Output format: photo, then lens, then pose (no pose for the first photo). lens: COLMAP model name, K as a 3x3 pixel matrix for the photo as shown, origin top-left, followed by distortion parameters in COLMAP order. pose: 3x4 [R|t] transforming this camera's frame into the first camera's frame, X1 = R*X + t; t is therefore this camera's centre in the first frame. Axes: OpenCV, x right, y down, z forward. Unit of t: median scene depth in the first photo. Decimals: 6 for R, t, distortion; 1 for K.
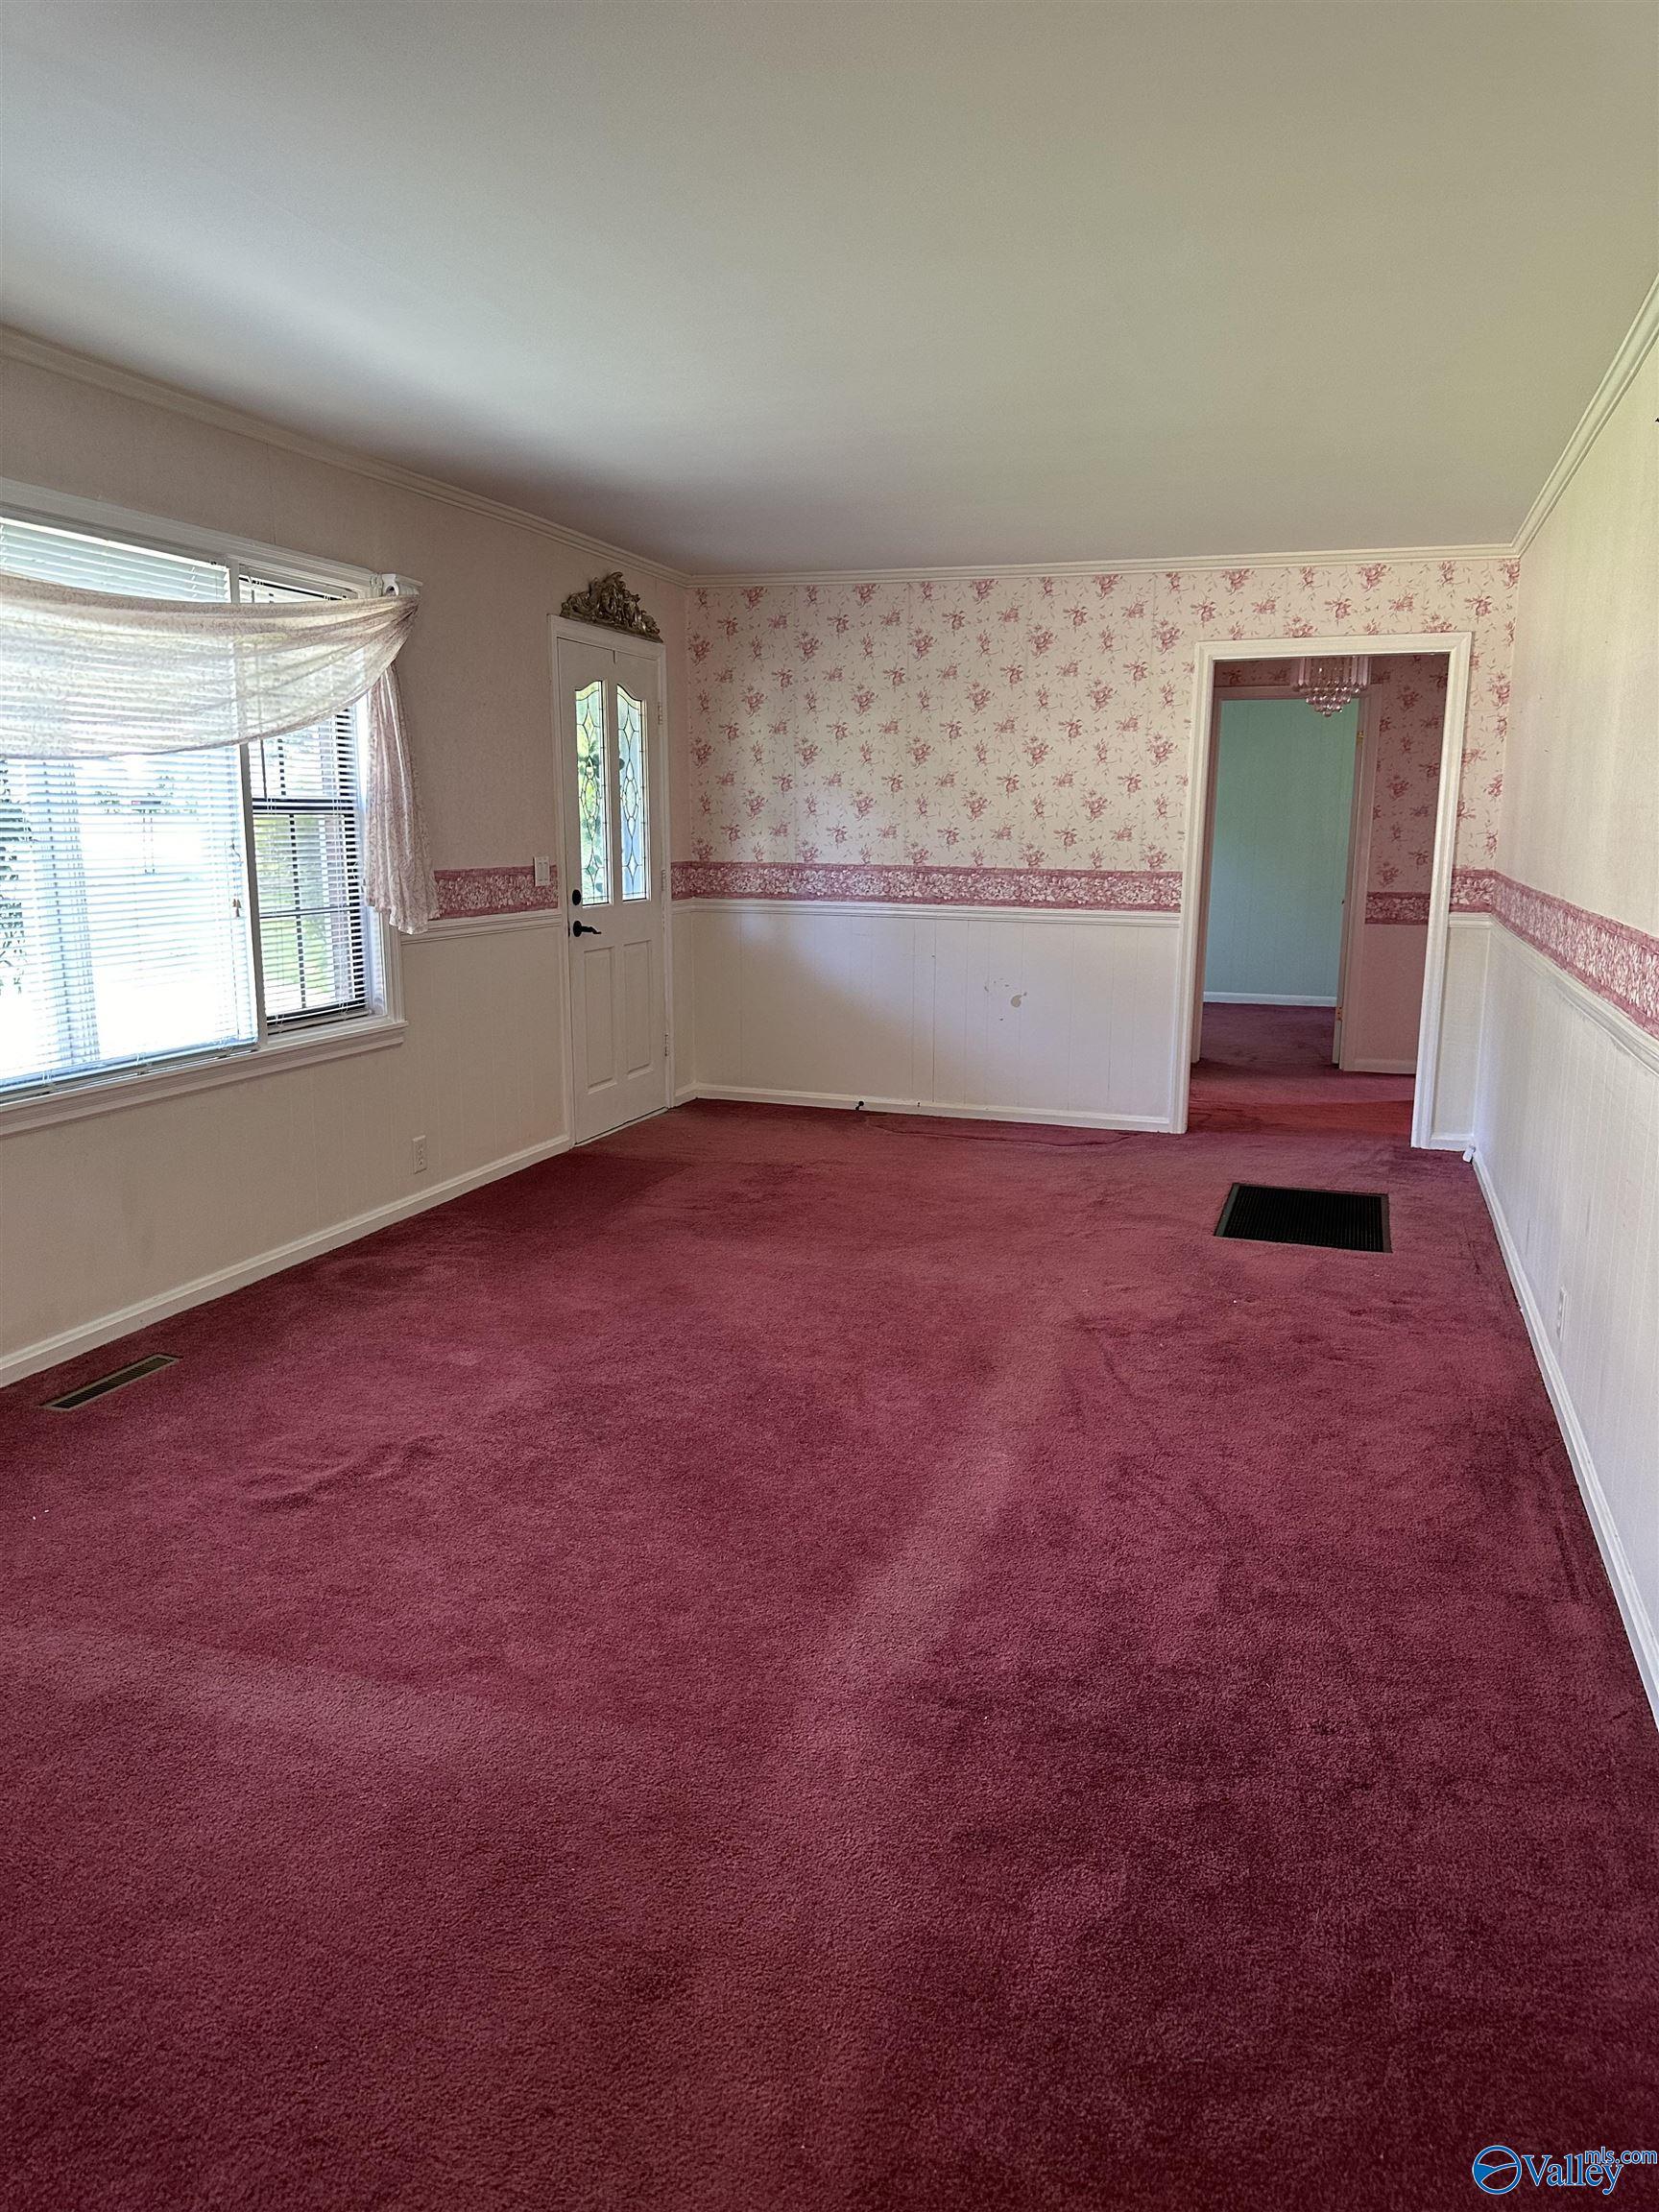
lens RADIAL K [[1571.5, 0, 844.1], [0, 1571.5, 1112.1], [0, 0, 1]] dist [0.013903, -0.000806]
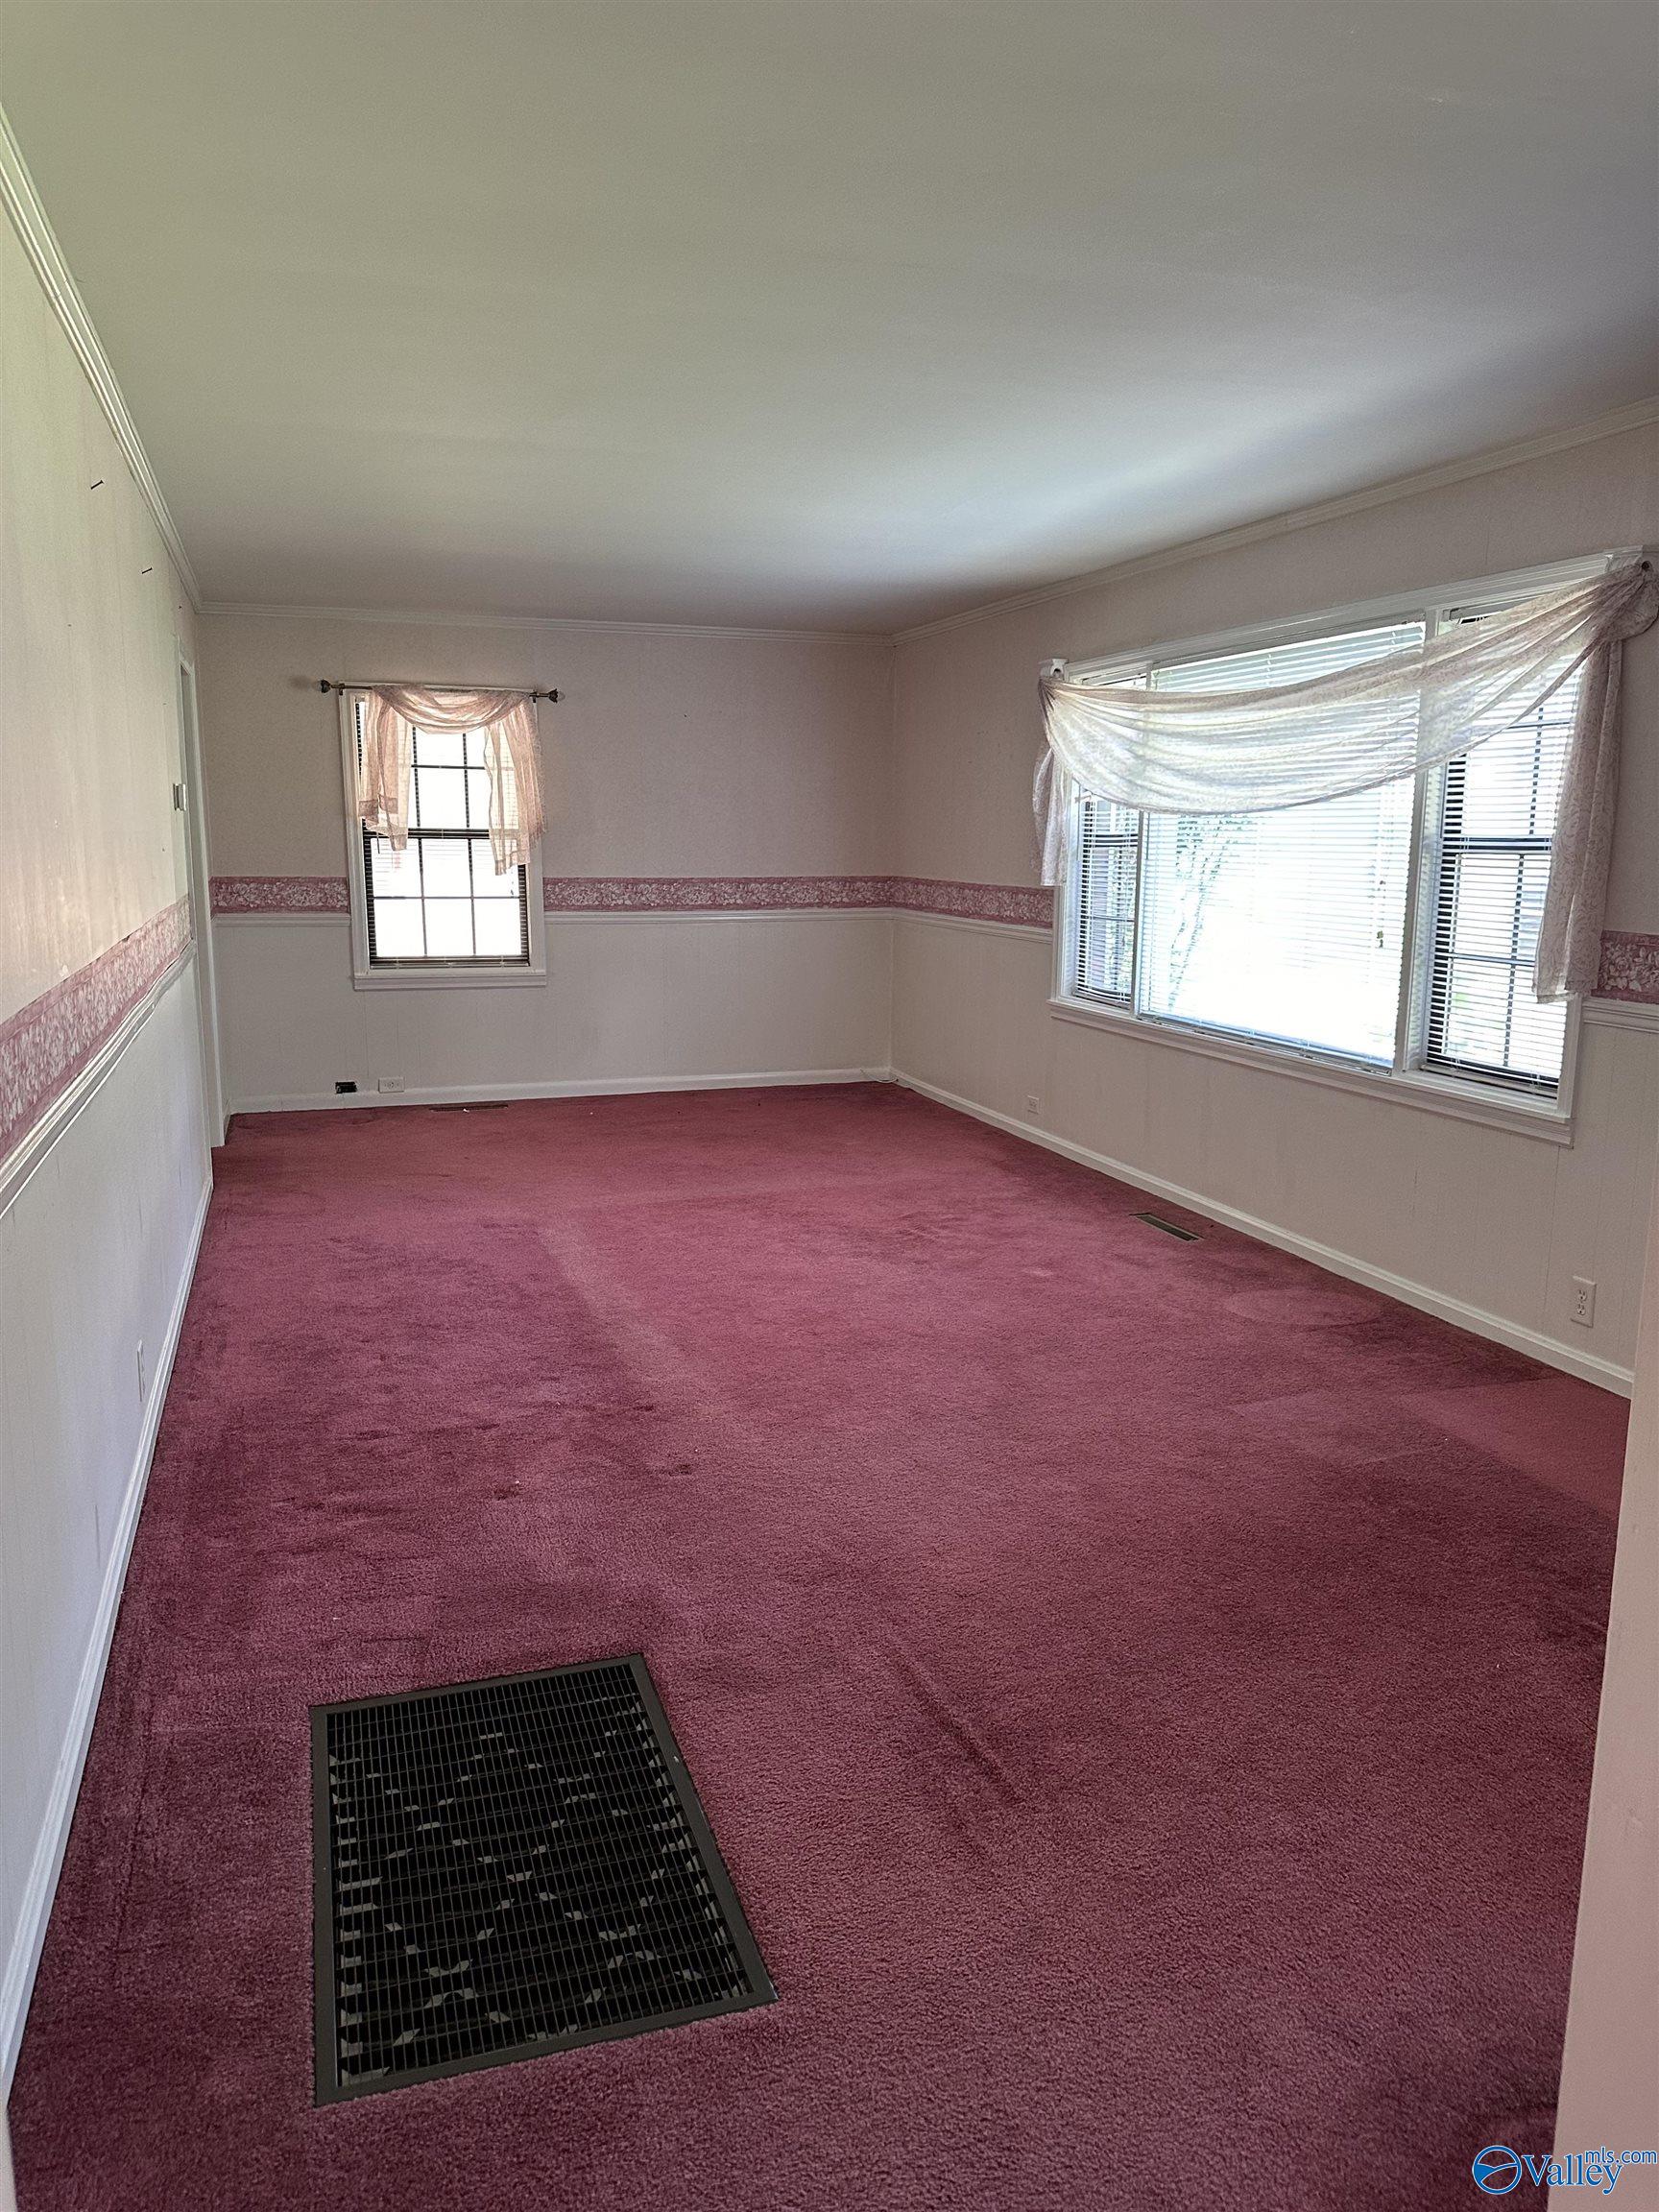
lens RADIAL K [[1571.5, 0, 843.1], [0, 1571.5, 1107.8], [0, 0, 1]] dist [0.013903, -0.000806]
pose [[-0.781403, 0.090705, -0.617399, 0.608739], [-0.134044, 0.941887, 0.308028, -0.316125], [0.609460, 0.323453, -0.723835, 1.660629]]
